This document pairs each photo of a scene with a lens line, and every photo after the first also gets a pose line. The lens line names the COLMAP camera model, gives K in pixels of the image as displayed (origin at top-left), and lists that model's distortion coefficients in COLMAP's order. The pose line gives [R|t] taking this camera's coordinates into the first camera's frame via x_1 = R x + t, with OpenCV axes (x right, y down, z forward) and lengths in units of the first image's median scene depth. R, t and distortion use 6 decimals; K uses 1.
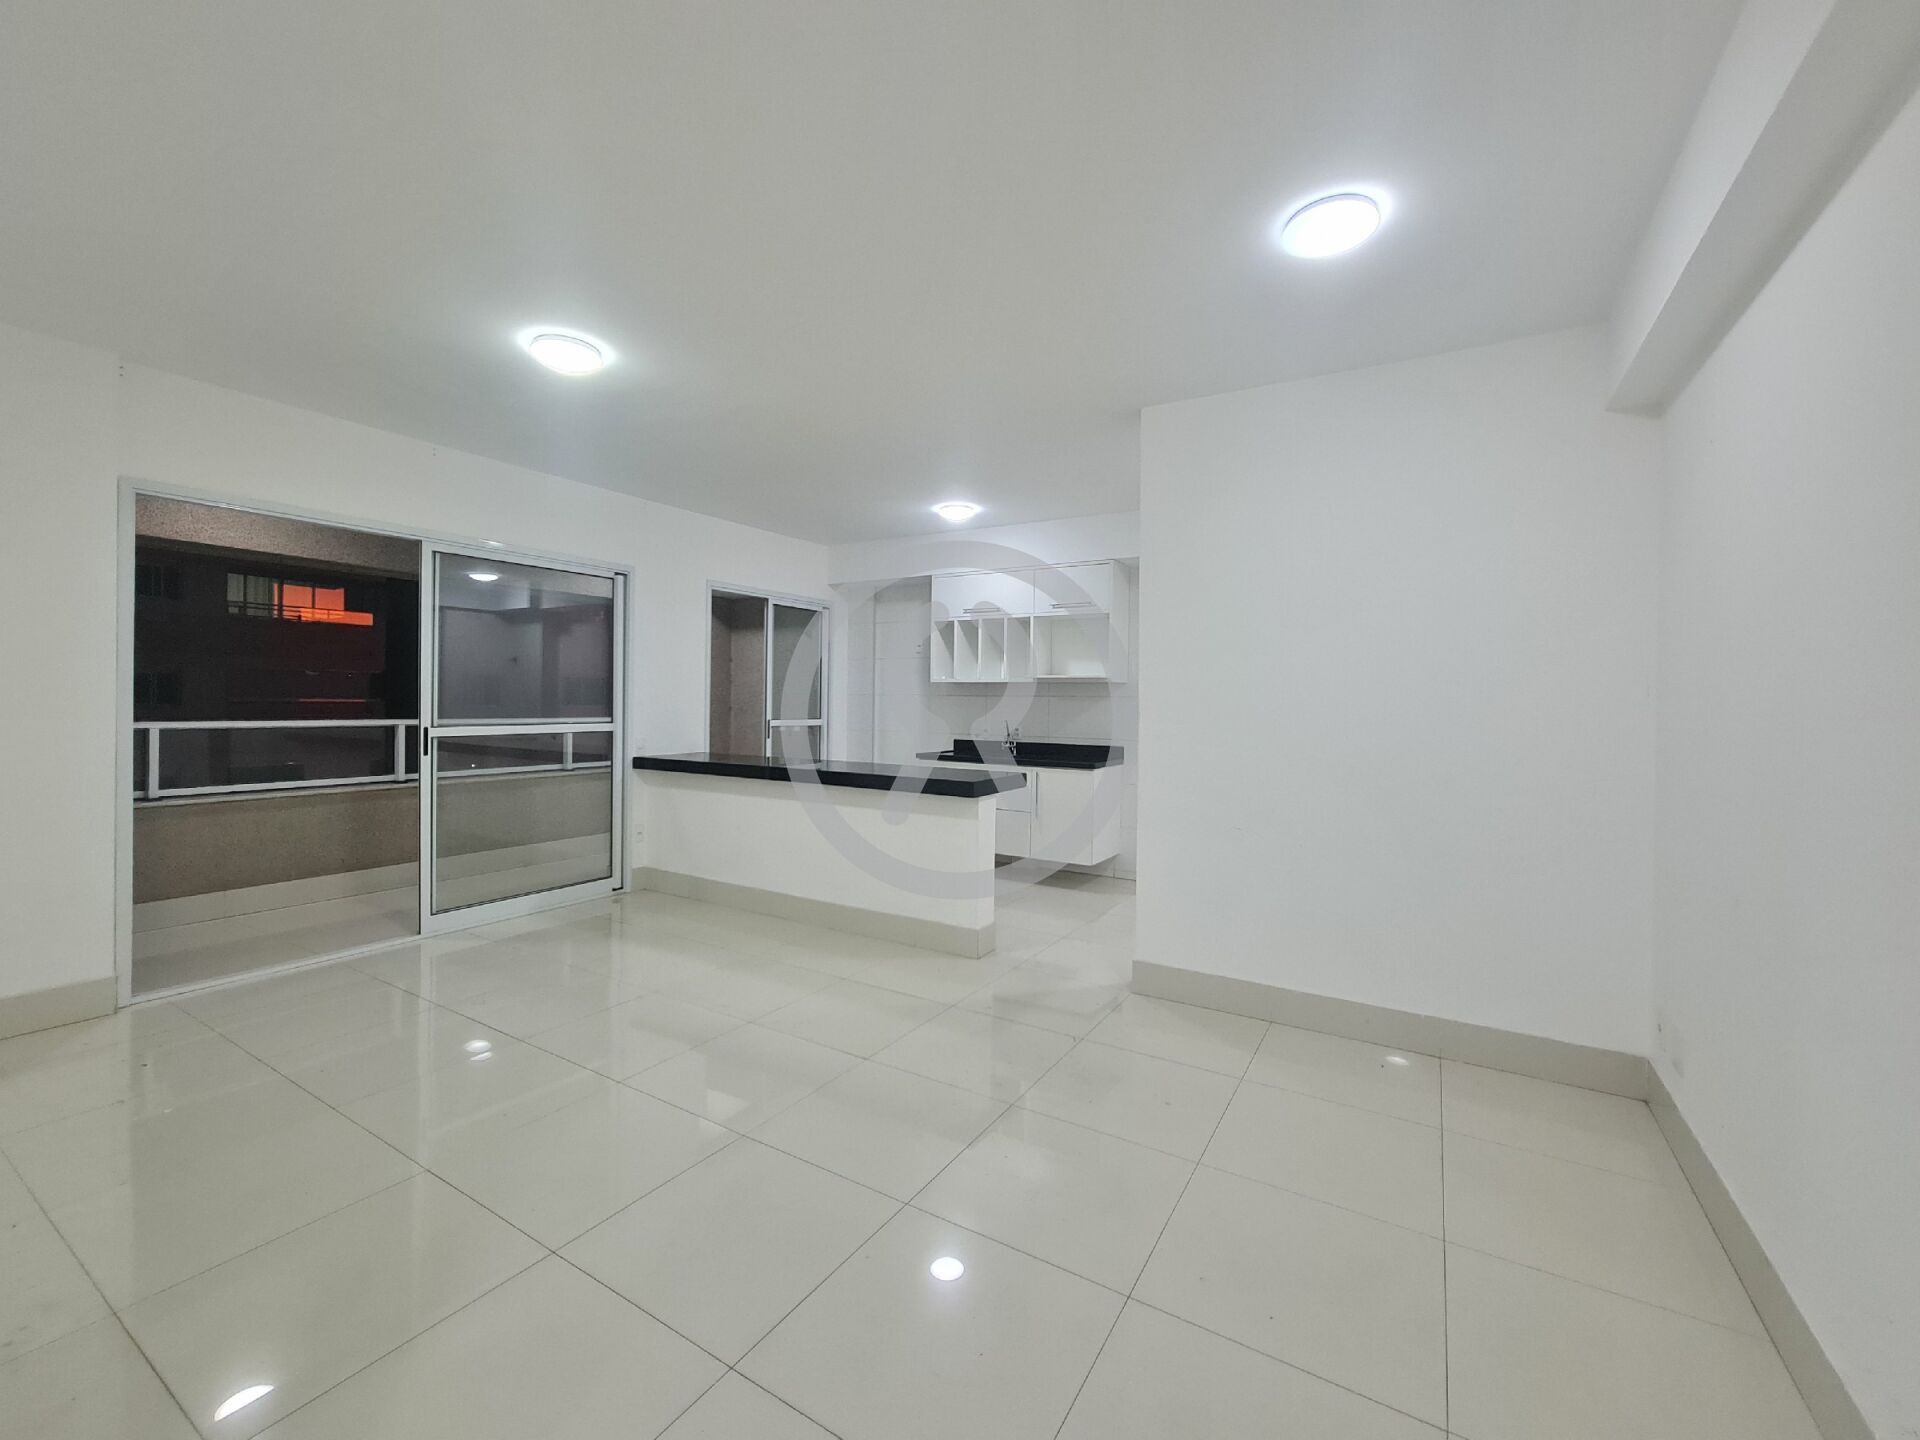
lens RADIAL K [[784.1, 0, 954.6], [0, 784.1, 703.3], [0, 0, 1]] dist [-0.000993, 0.000201]
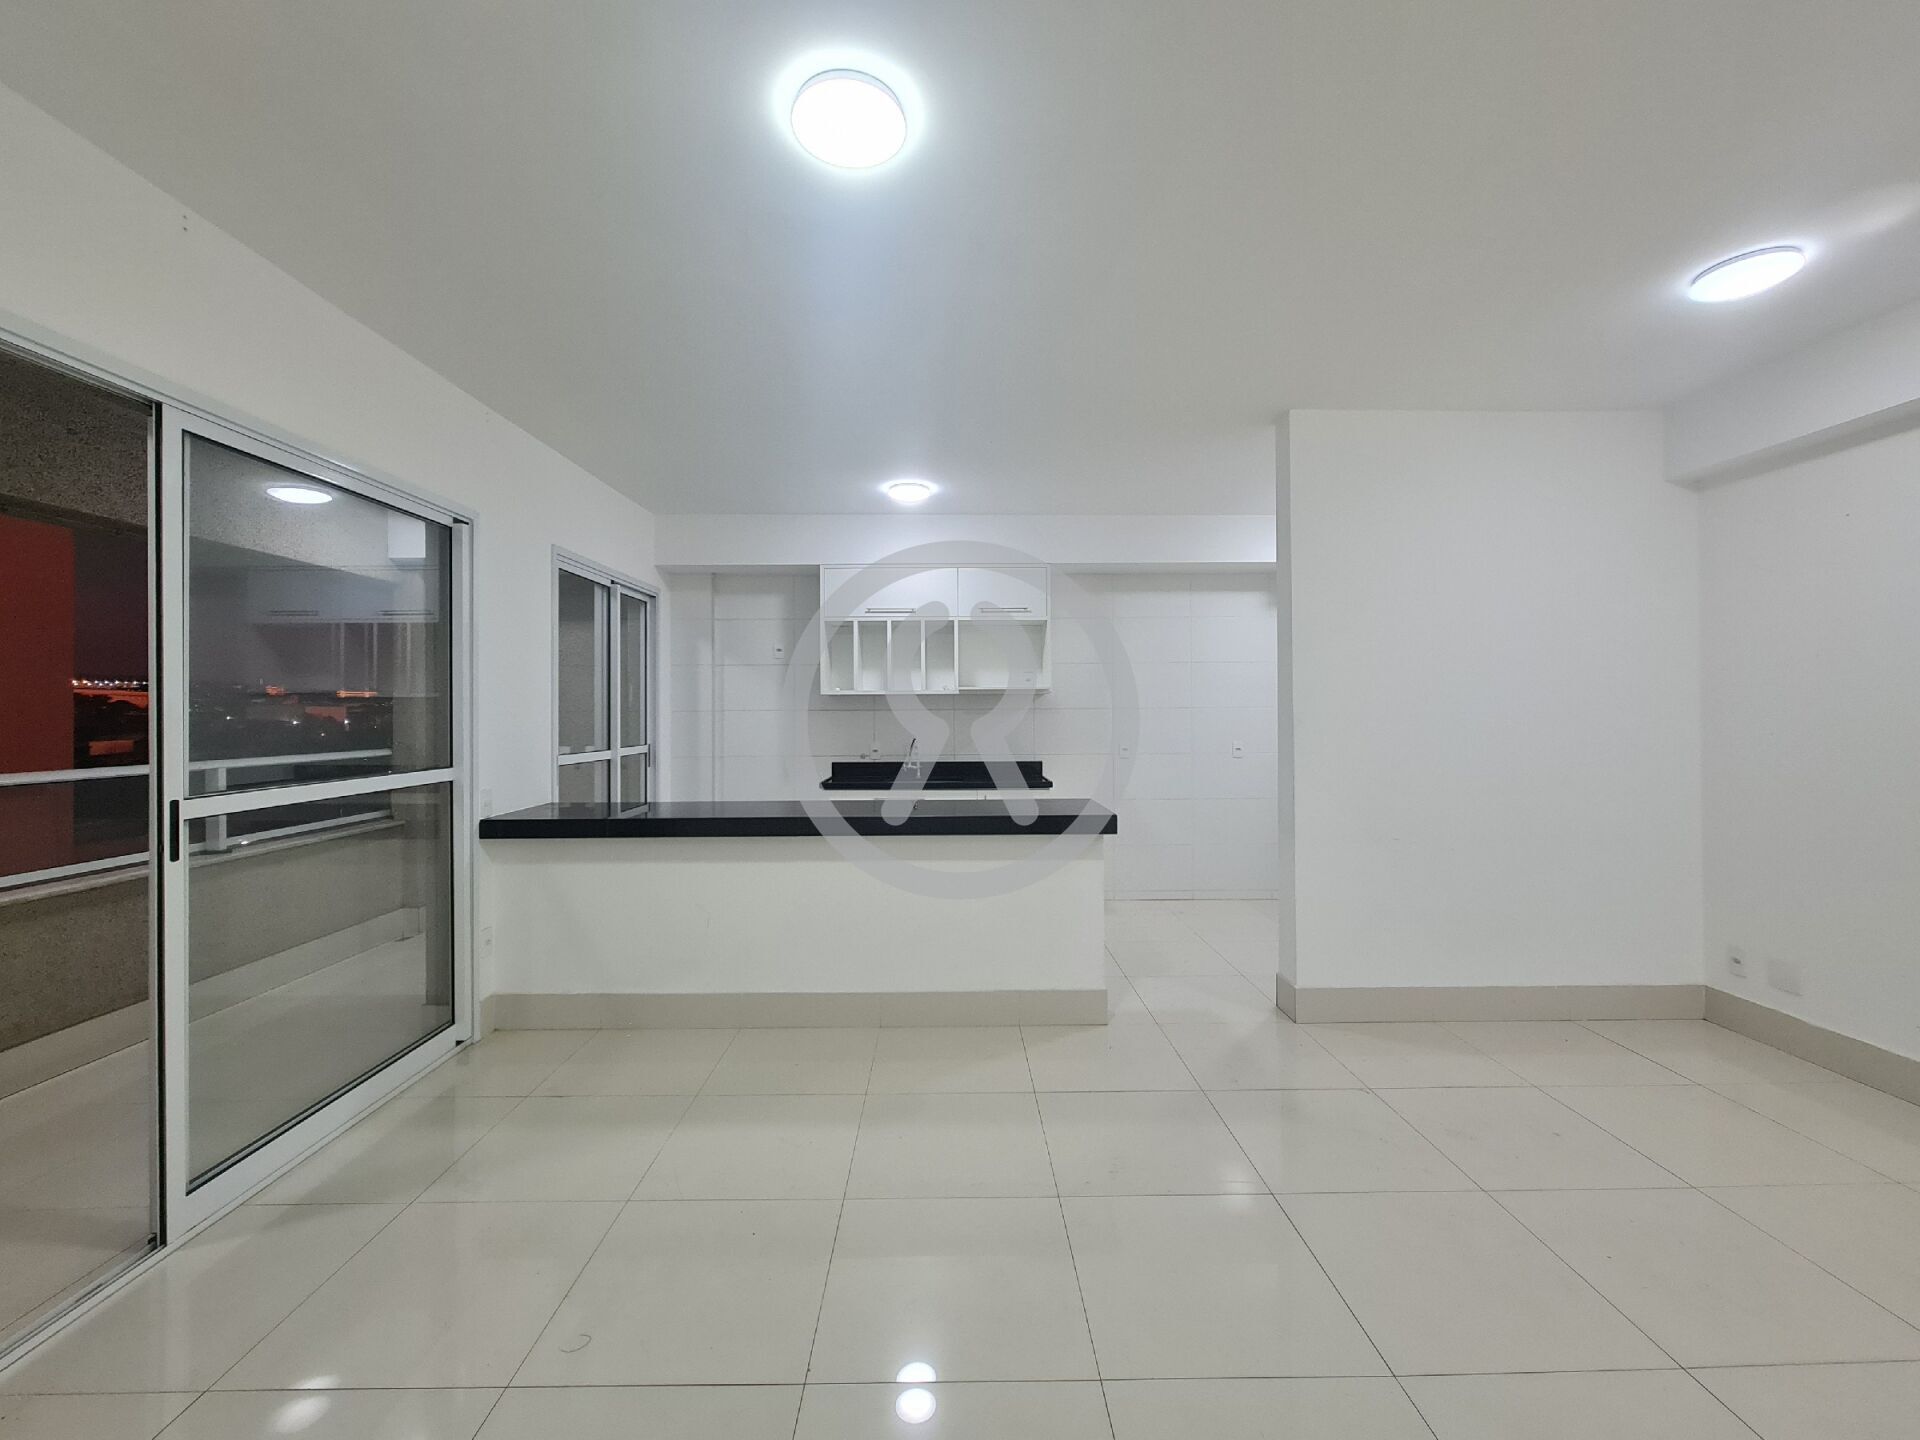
lens RADIAL K [[784.1, 0, 959.0], [0, 784.1, 708.8], [0, 0, 1]] dist [-0.000993, 0.000201]
pose [[0.843216, -0.016568, 0.537320, -0.378474], [0.018814, 0.999822, 0.001305, -0.011454], [-0.537246, 0.009008, 0.843377, 0.248584]]
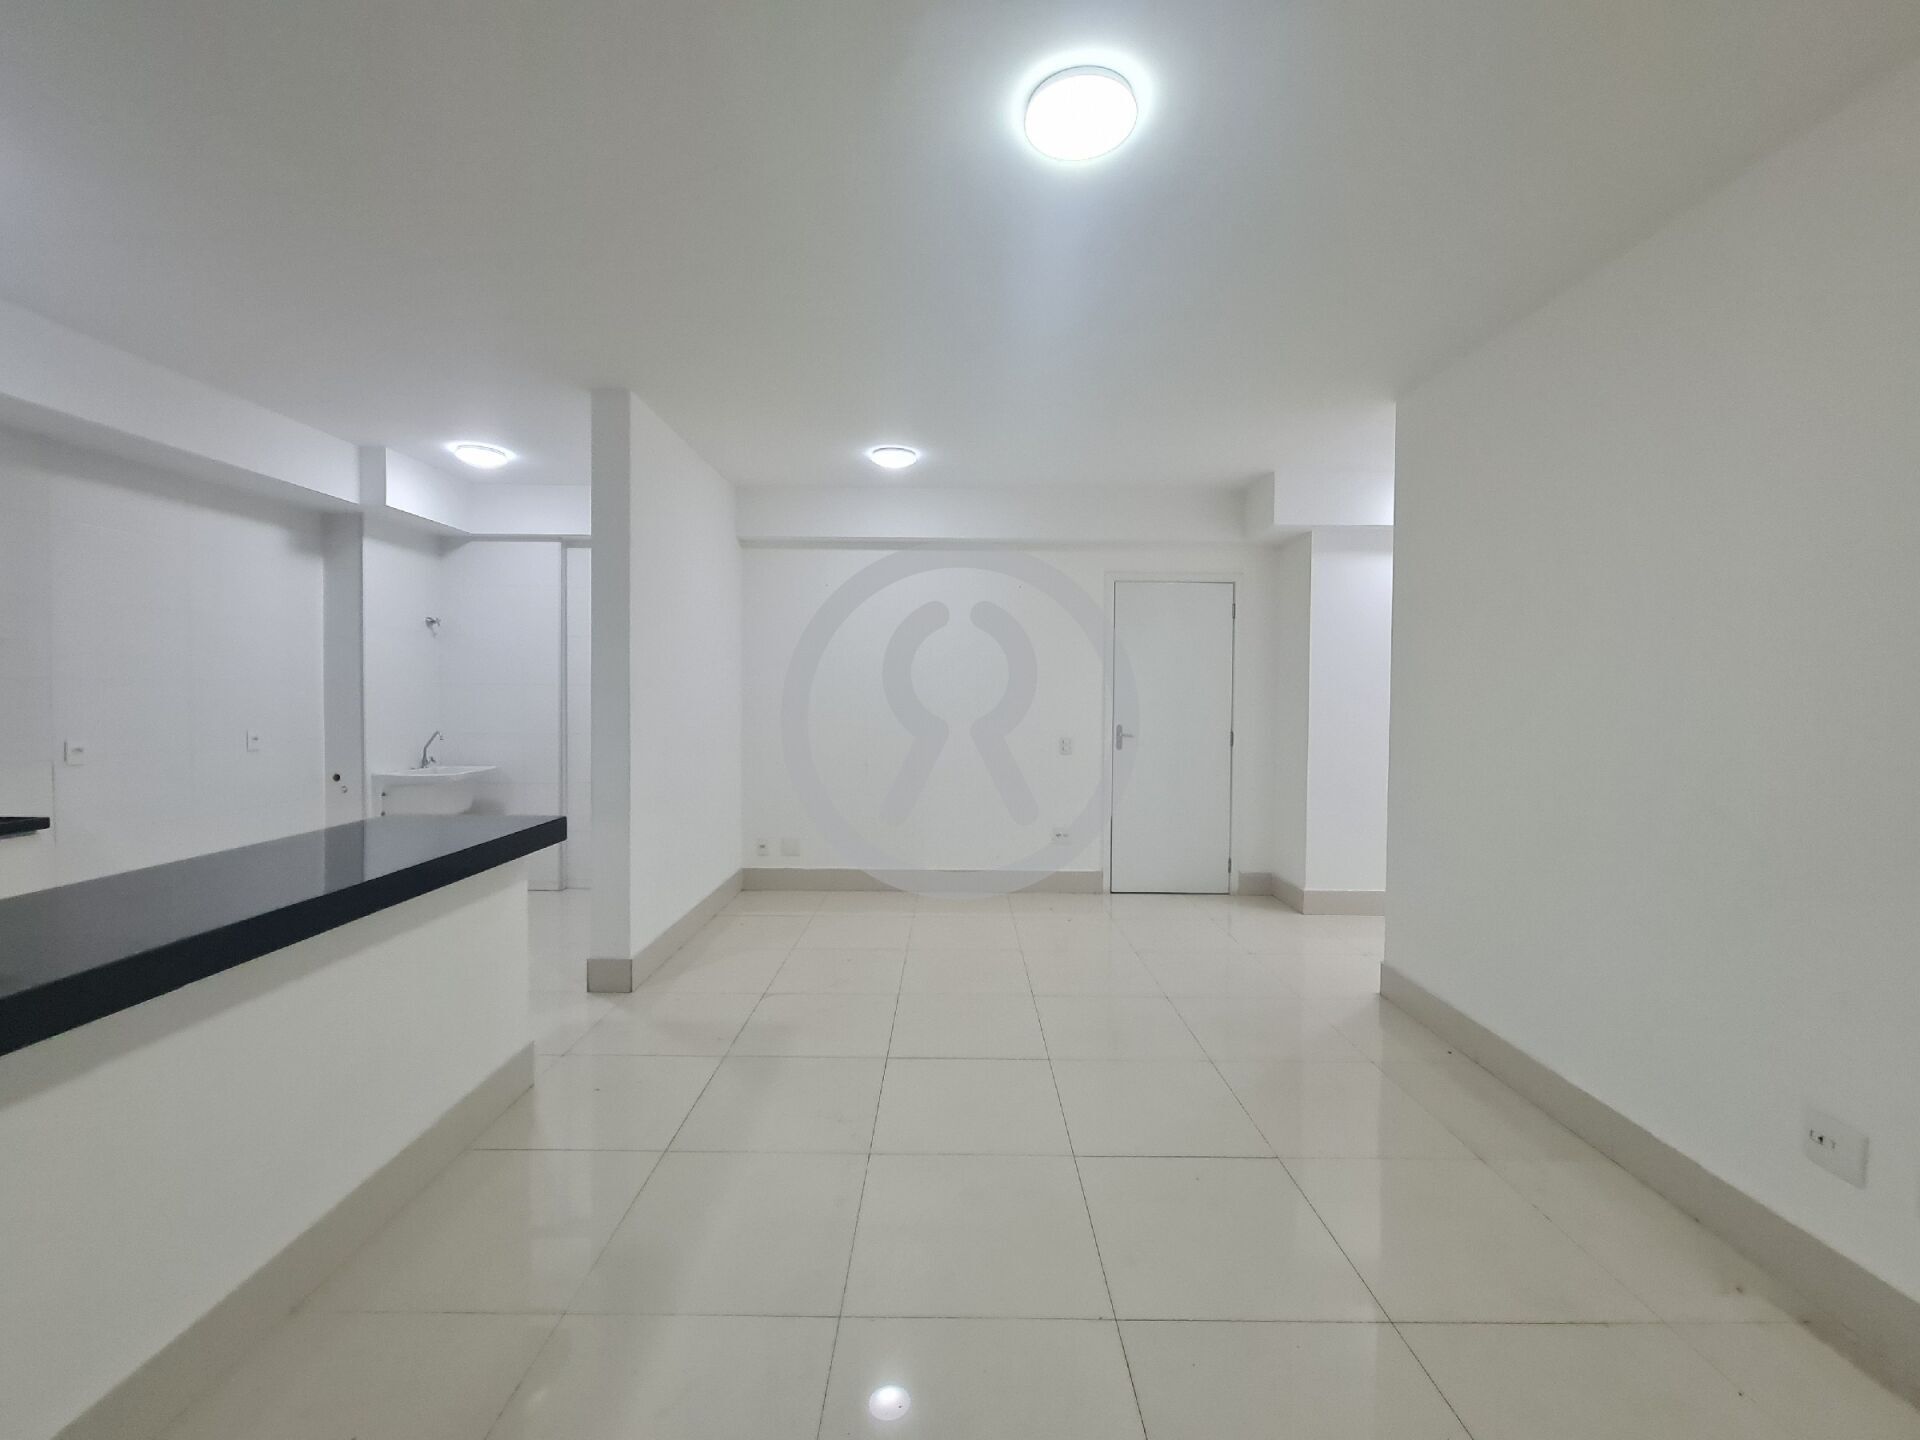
lens RADIAL K [[784.1, 0, 954.4], [0, 784.1, 705.8], [0, 0, 1]] dist [-0.000993, 0.000201]
pose [[-0.524745, -0.037746, 0.850422, -0.489686], [-0.015701, 0.999276, 0.034665, -0.016959], [-0.851115, 0.004838, -0.524958, 0.706233]]
